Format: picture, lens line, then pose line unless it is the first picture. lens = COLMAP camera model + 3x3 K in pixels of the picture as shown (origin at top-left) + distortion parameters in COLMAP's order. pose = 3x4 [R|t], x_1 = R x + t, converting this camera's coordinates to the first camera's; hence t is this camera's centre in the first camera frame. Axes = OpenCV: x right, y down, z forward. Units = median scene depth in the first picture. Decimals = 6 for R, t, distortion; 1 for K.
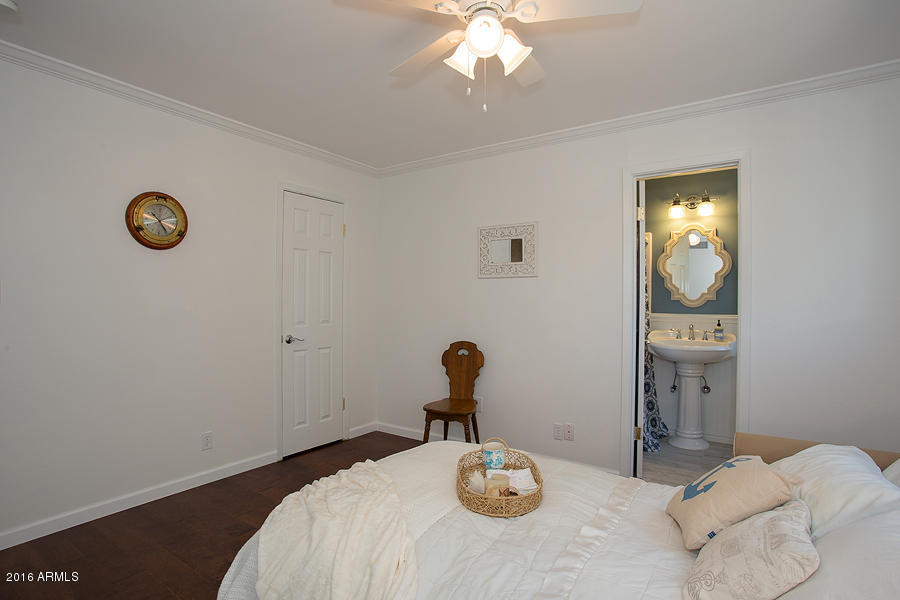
lens RADIAL K [[459.2, 0, 450.0], [0, 459.2, 300.0], [0, 0, 1]] dist [-0.071081, 0.034723]
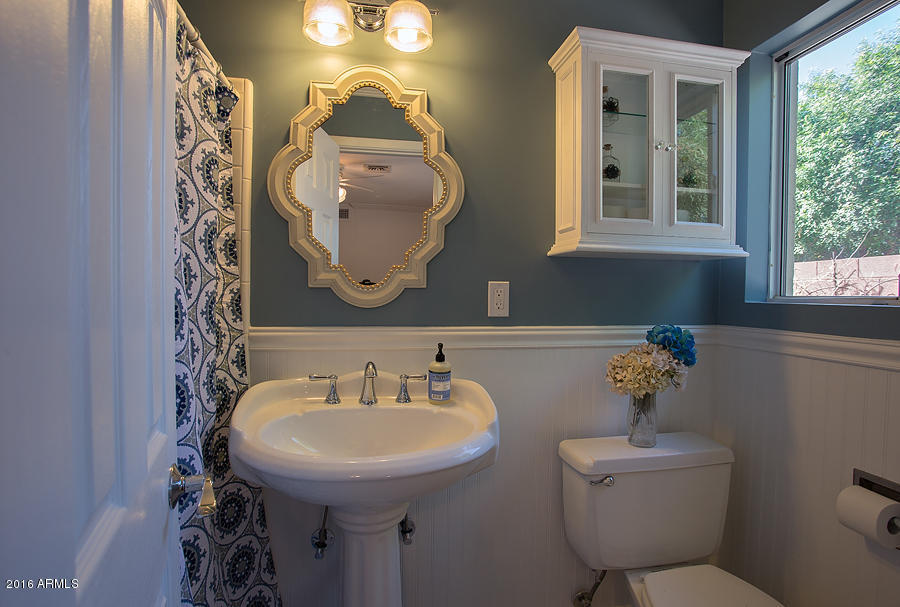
lens RADIAL K [[458.0, 0, 450.0], [0, 458.0, 303.5], [0, 0, 1]] dist [-0.053022, 0.000222]
pose [[0.716671, -0.015086, 0.697248, 0.354312], [-0.003845, 0.999665, 0.025581, 0.003755], [-0.697401, -0.021014, 0.716373, 0.738565]]
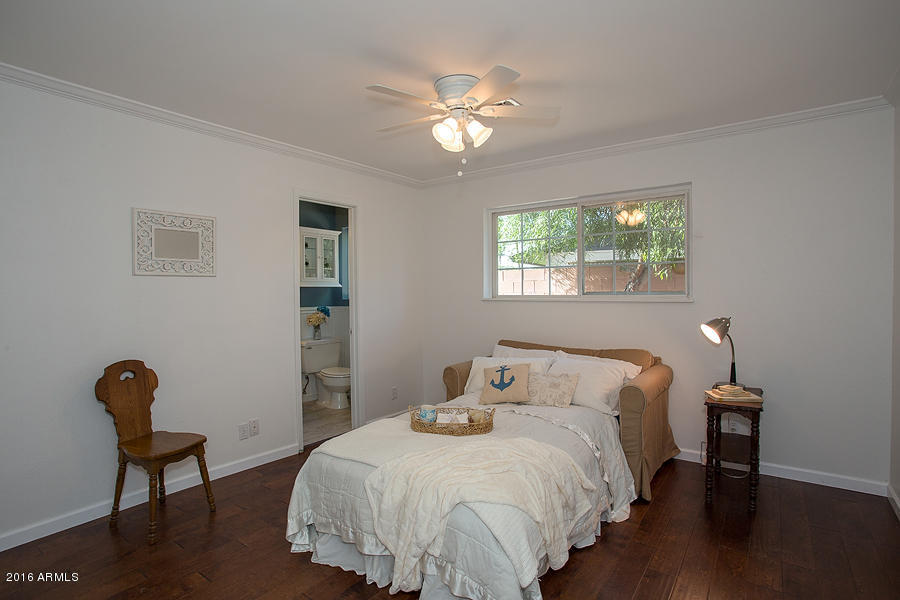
lens RADIAL K [[459.2, 0, 450.0], [0, 459.2, 300.0], [0, 0, 1]] dist [-0.071081, 0.034723]
pose [[0.020439, -0.025903, 0.999455, -0.656601], [0.007882, 0.999637, 0.025747, -0.021033], [-0.999760, 0.007351, 0.020636, 0.458436]]
